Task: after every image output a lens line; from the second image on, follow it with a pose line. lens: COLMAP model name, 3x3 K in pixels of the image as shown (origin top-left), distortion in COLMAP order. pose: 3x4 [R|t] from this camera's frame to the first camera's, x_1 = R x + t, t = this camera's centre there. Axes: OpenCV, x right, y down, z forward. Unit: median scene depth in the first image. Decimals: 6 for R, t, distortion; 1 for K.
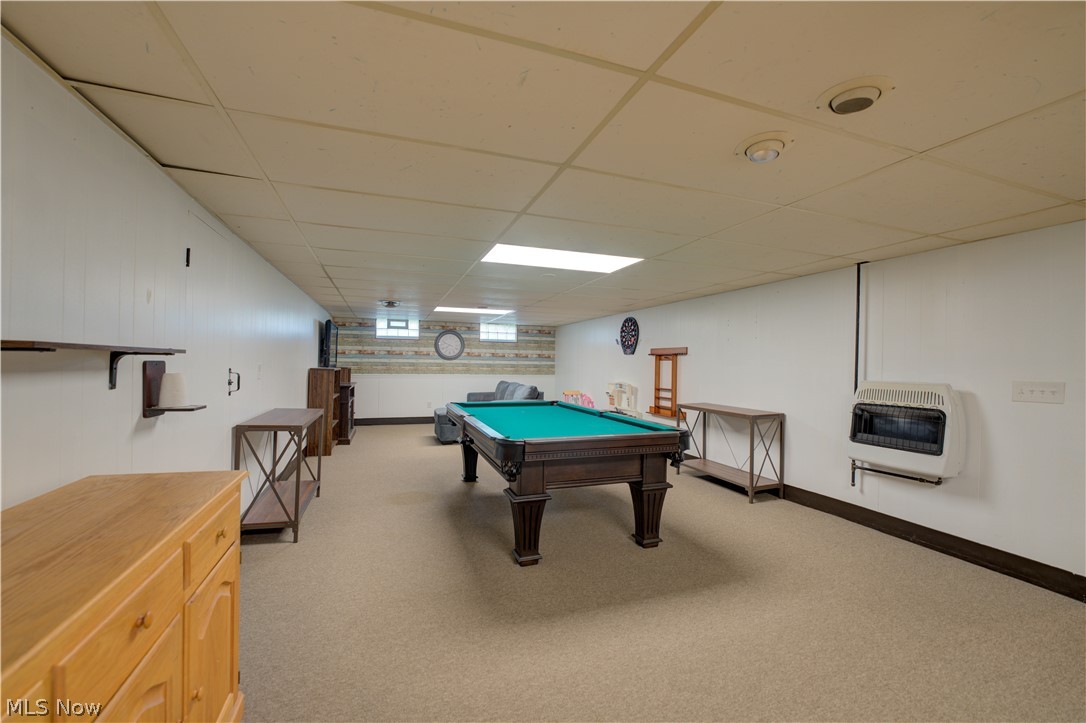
lens RADIAL K [[434.9, 0, 542.3], [0, 434.9, 361.1], [0, 0, 1]] dist [-0.016851, 0.000466]
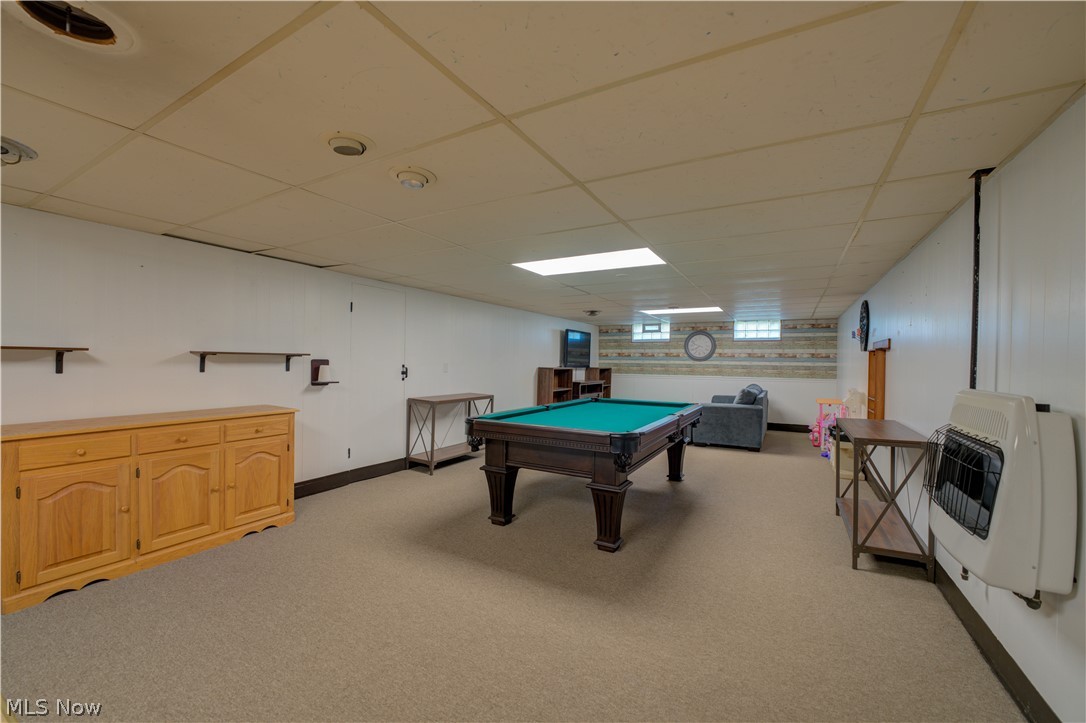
lens RADIAL K [[434.9, 0, 543.8], [0, 434.9, 364.9], [0, 0, 1]] dist [-0.016851, 0.000466]
pose [[0.653408, -0.000170, -0.757006, 0.305280], [0.000556, 1.000000, 0.000255, 0.005691], [0.757006, -0.000588, 0.653408, 0.091563]]
